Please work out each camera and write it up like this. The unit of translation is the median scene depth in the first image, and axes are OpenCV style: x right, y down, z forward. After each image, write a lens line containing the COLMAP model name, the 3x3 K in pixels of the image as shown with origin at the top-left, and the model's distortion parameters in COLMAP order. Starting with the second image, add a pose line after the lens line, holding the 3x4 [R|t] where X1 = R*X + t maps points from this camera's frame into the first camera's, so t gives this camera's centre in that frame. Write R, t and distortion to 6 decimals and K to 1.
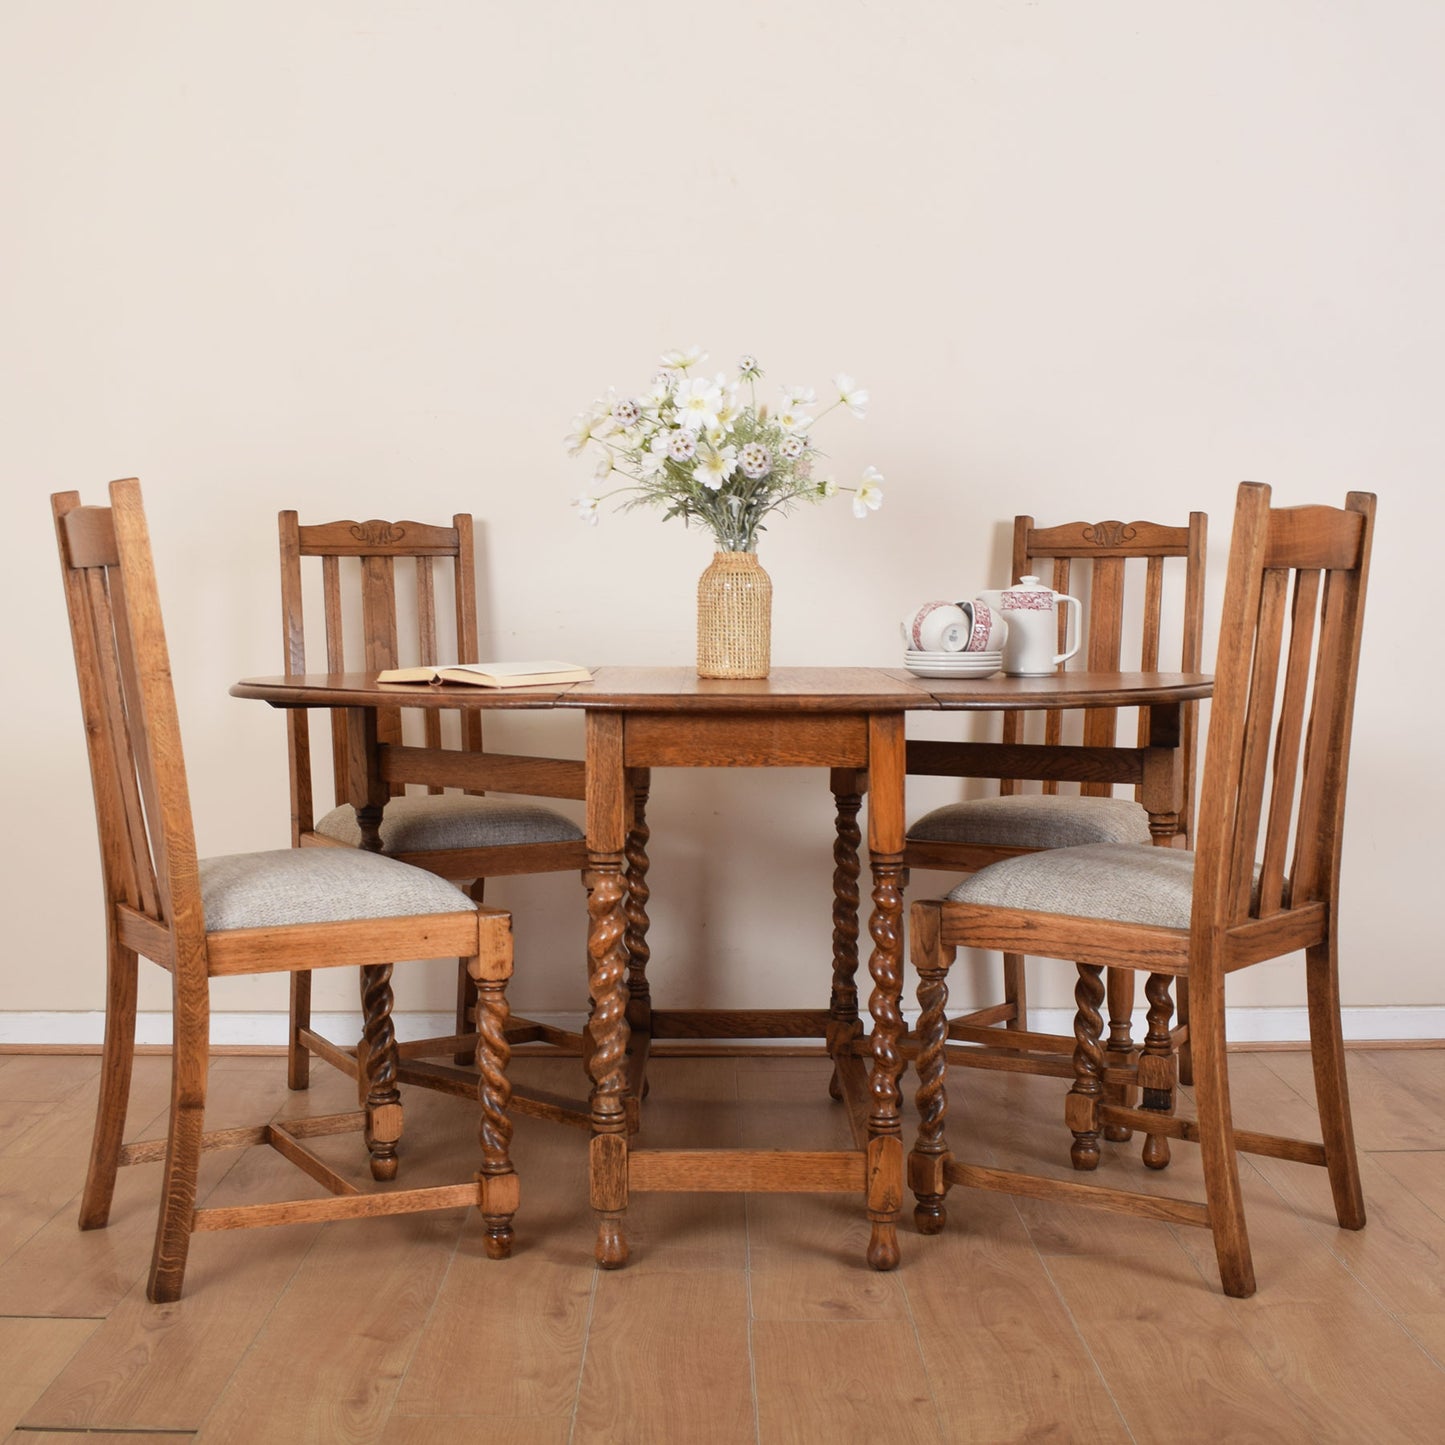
lens RADIAL K [[2848.8, 0, 723.4], [0, 2848.8, 659.6], [0, 0, 1]] dist [-0.131009, -0.044195]
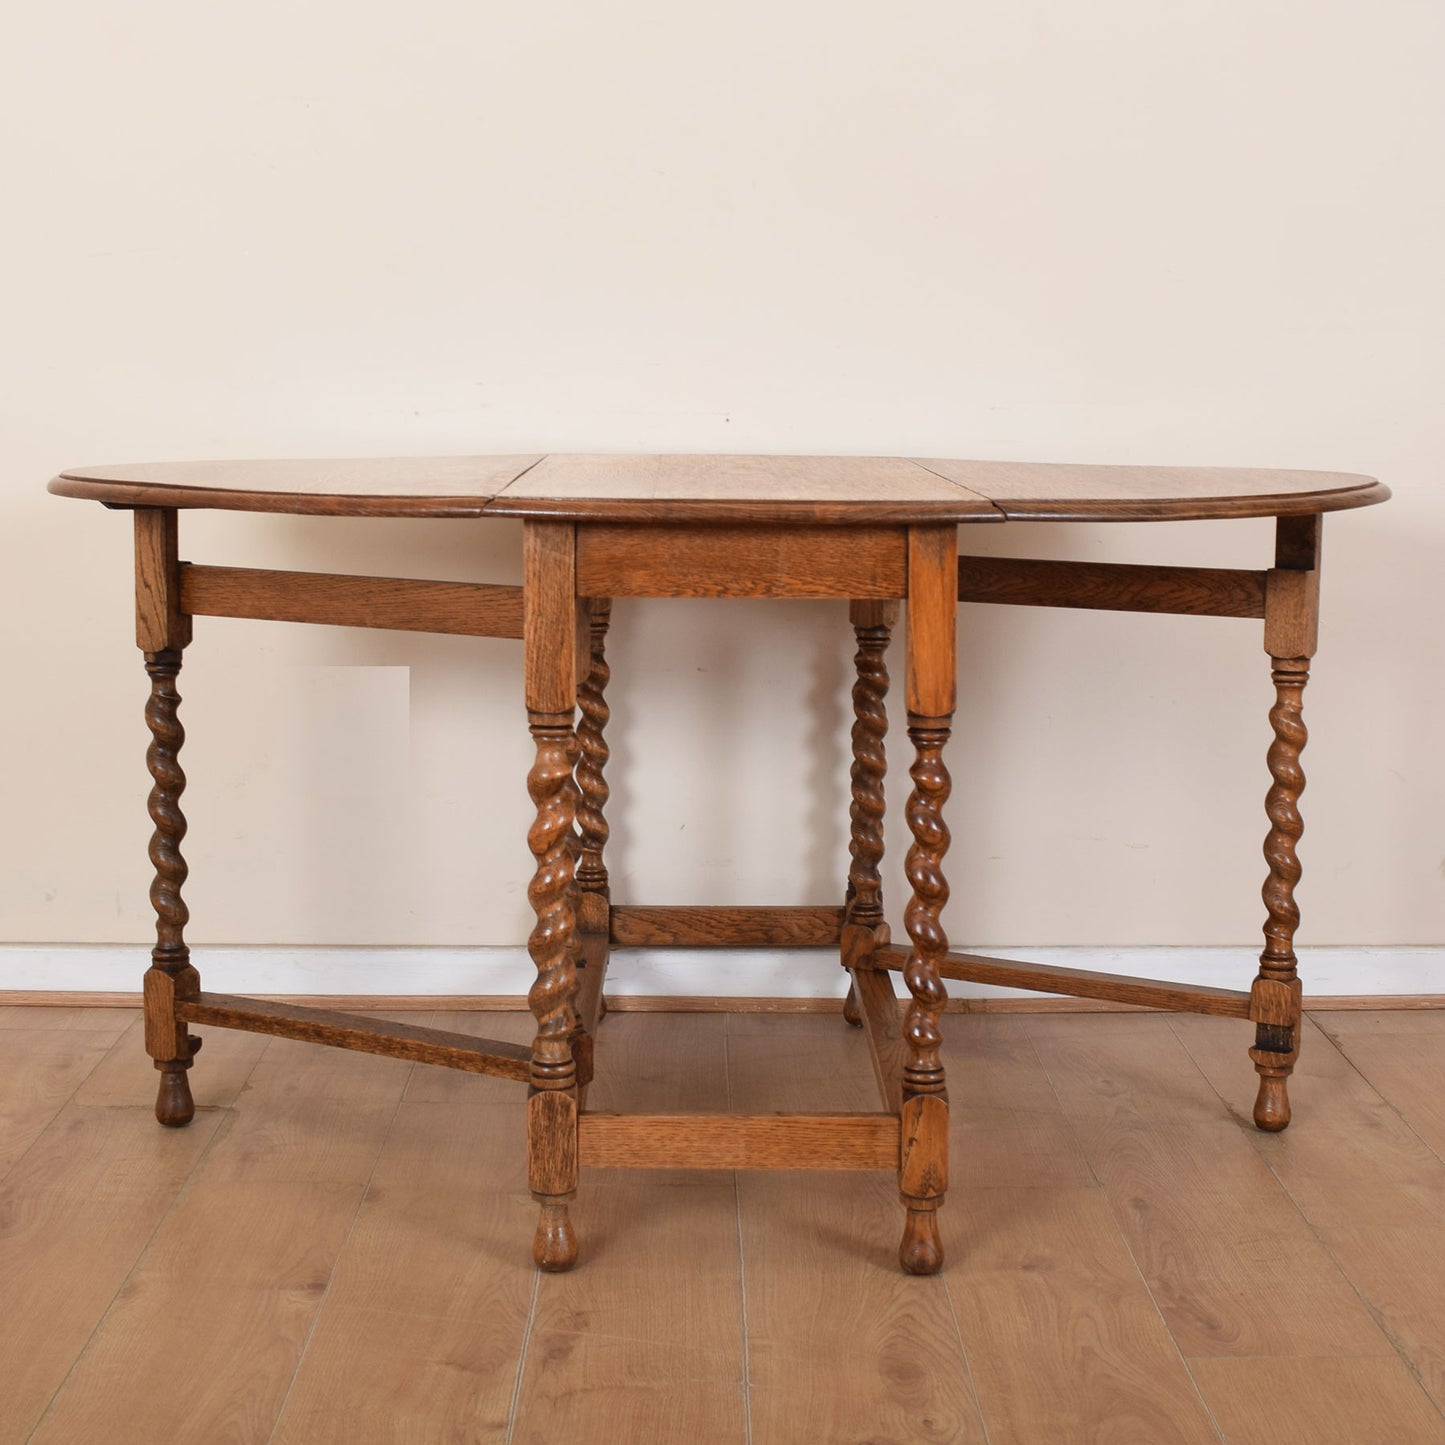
lens RADIAL K [[2912.1, 0, 748.4], [0, 2912.1, 422.4], [0, 0, 1]] dist [-0.126610, -0.099023]
pose [[0.999722, 0.007956, 0.022206, -0.007362], [-0.008185, 0.999914, 0.010229, -0.015559], [-0.022123, -0.010408, 0.999701, 0.245936]]
